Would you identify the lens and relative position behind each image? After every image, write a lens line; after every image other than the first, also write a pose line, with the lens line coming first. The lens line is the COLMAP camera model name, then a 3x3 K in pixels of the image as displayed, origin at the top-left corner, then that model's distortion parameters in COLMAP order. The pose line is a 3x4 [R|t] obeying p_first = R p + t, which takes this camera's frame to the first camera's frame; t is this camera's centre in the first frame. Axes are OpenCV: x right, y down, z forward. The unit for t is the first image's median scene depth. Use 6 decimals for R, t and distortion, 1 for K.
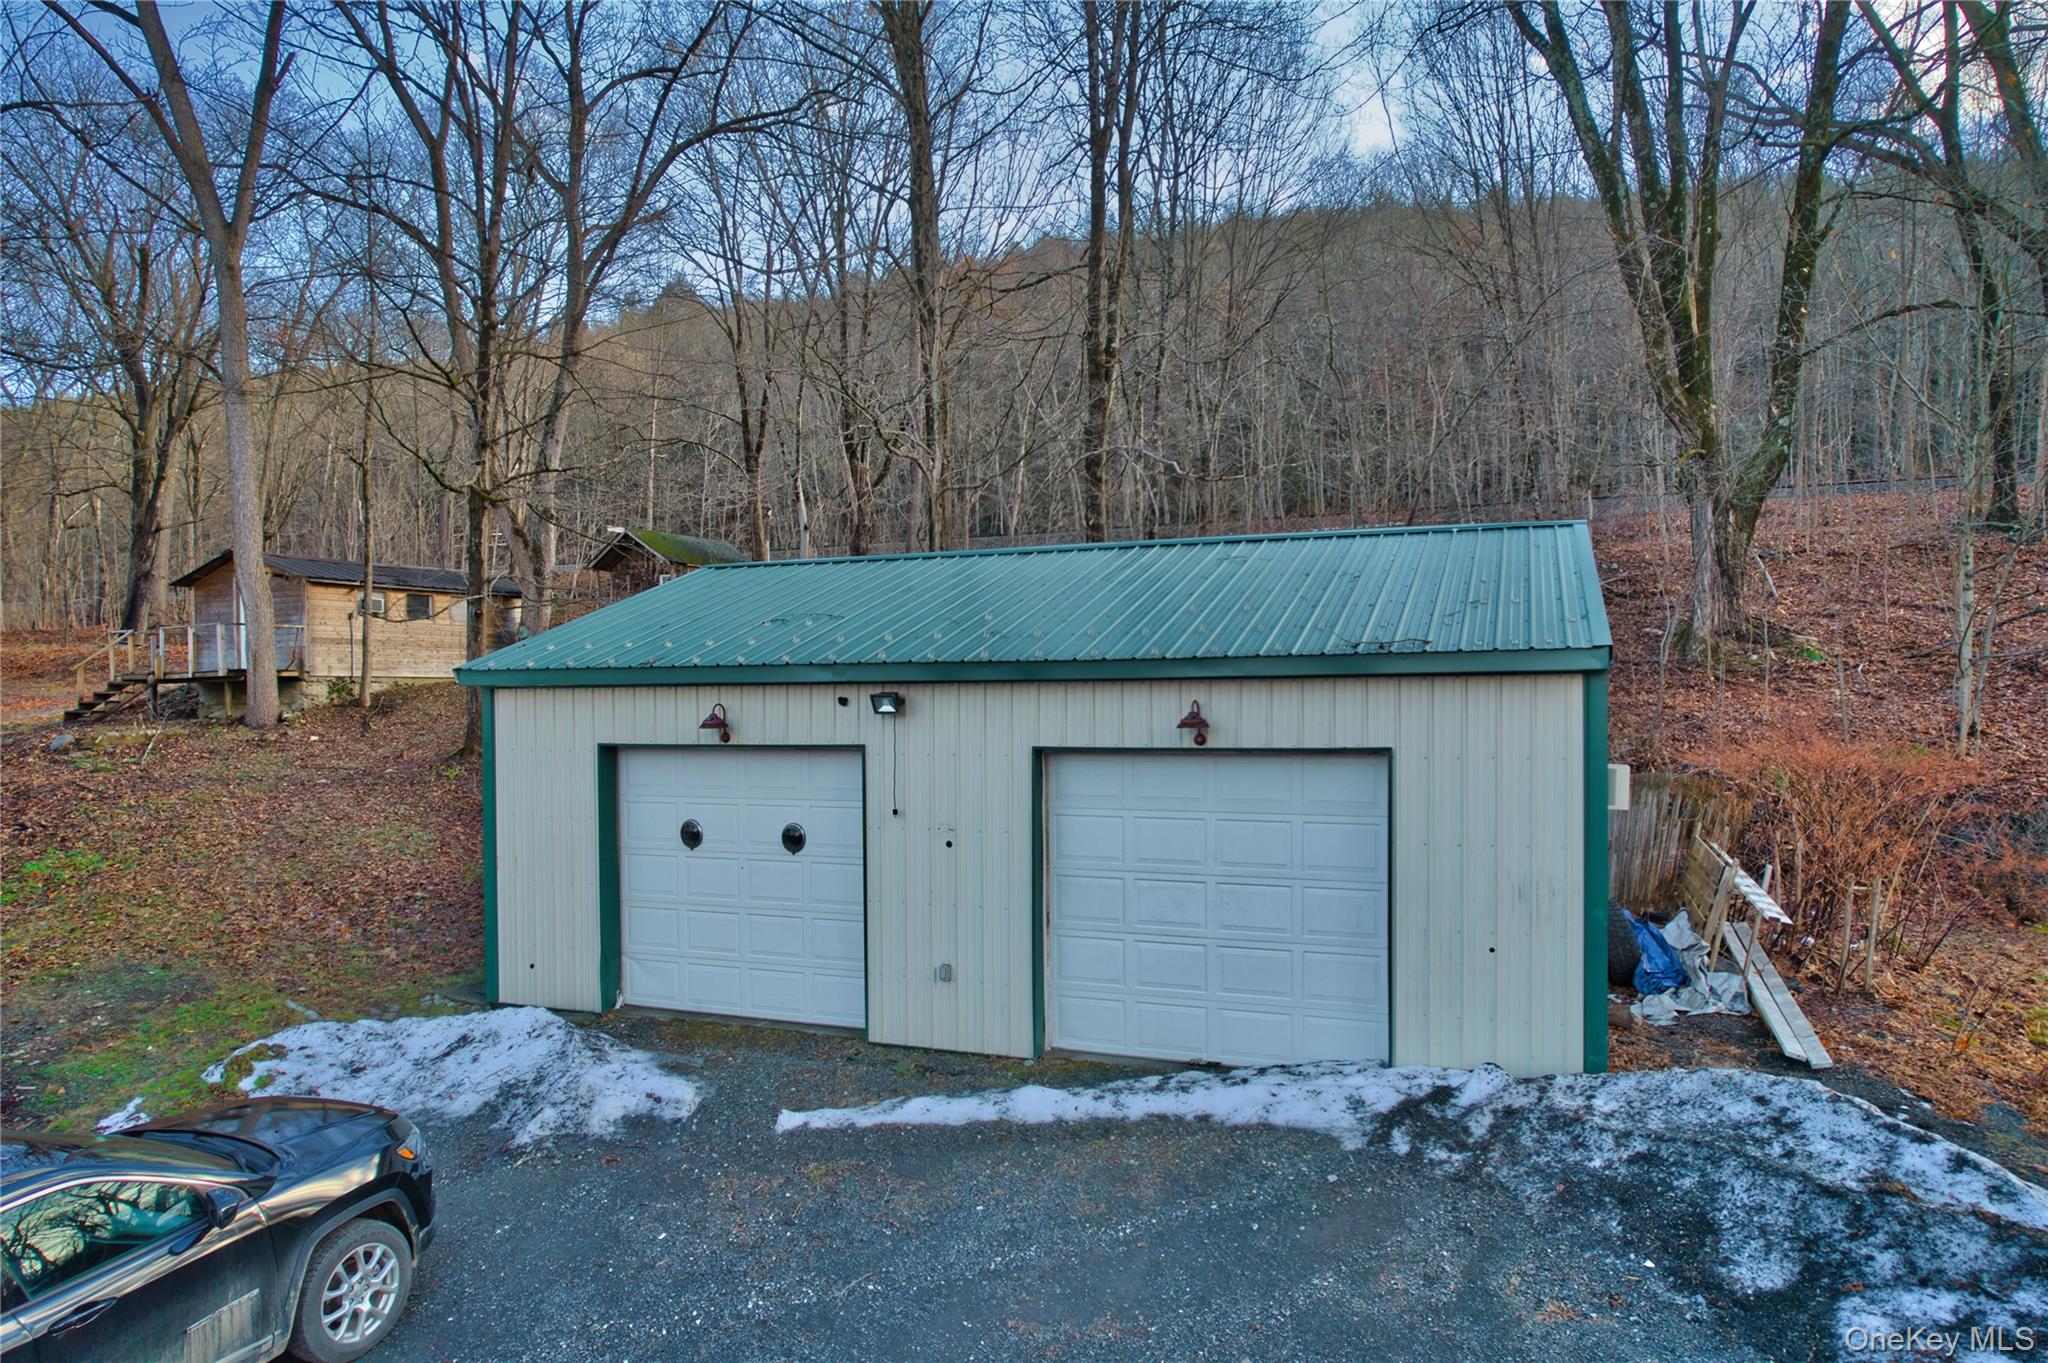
lens RADIAL K [[1316.1, 0, 1026.7], [0, 1316.1, 697.3], [0, 0, 1]] dist [-0.073013, 0.061740]
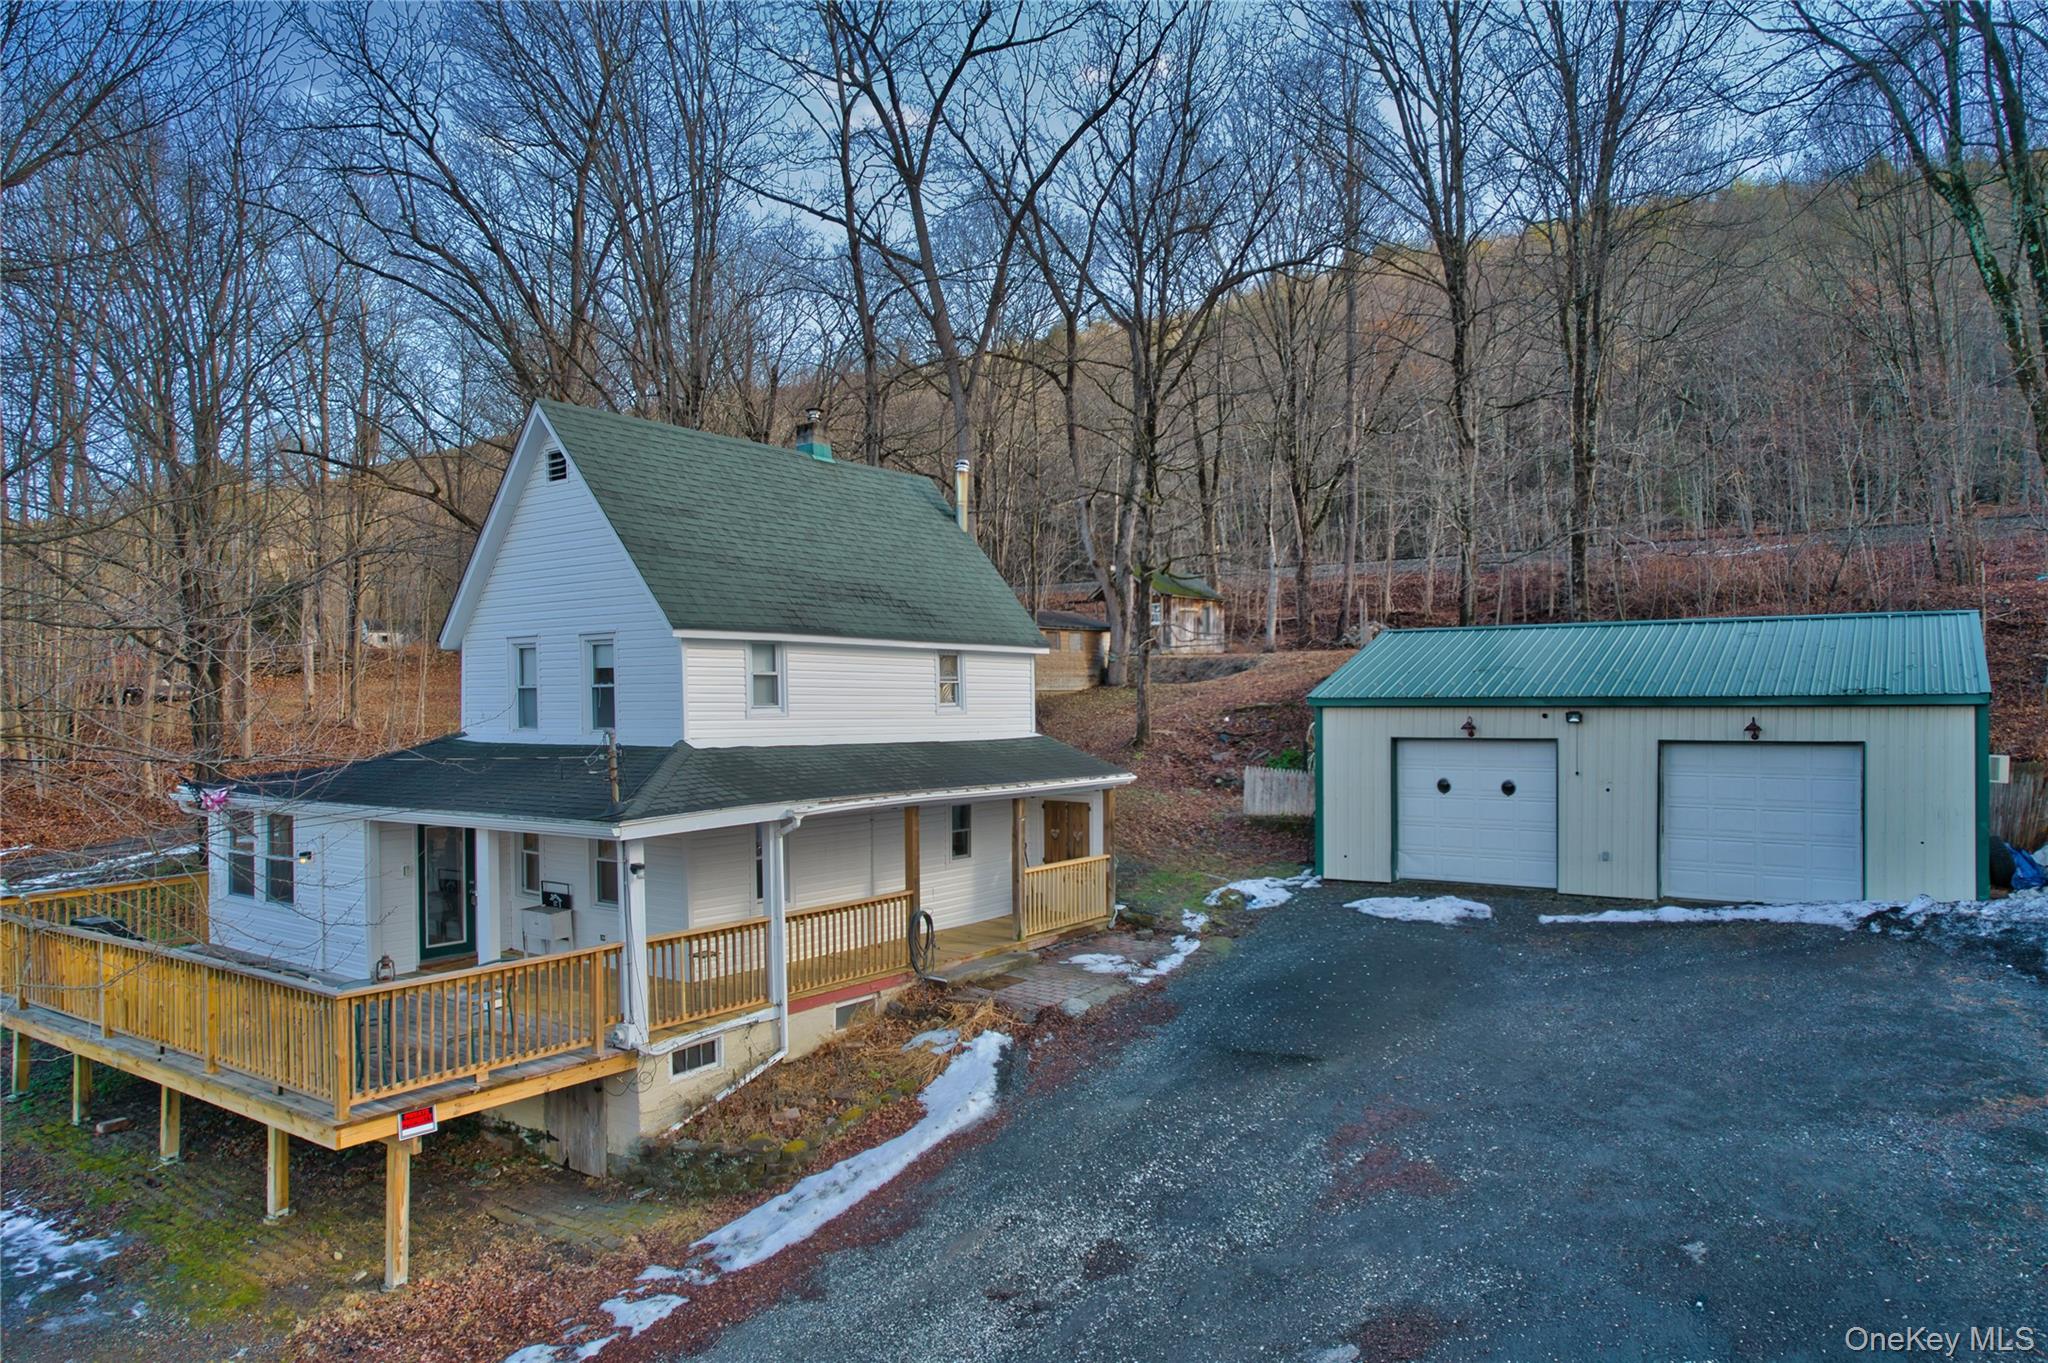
lens RADIAL K [[1316.1, 0, 1029.4], [0, 1316.1, 699.8], [0, 0, 1]] dist [-0.073013, 0.061740]
pose [[0.973122, 0.002455, -0.230277, -0.483078], [-0.001640, 0.999992, 0.003731, -0.029031], [0.230285, -0.003253, 0.973118, -1.148103]]
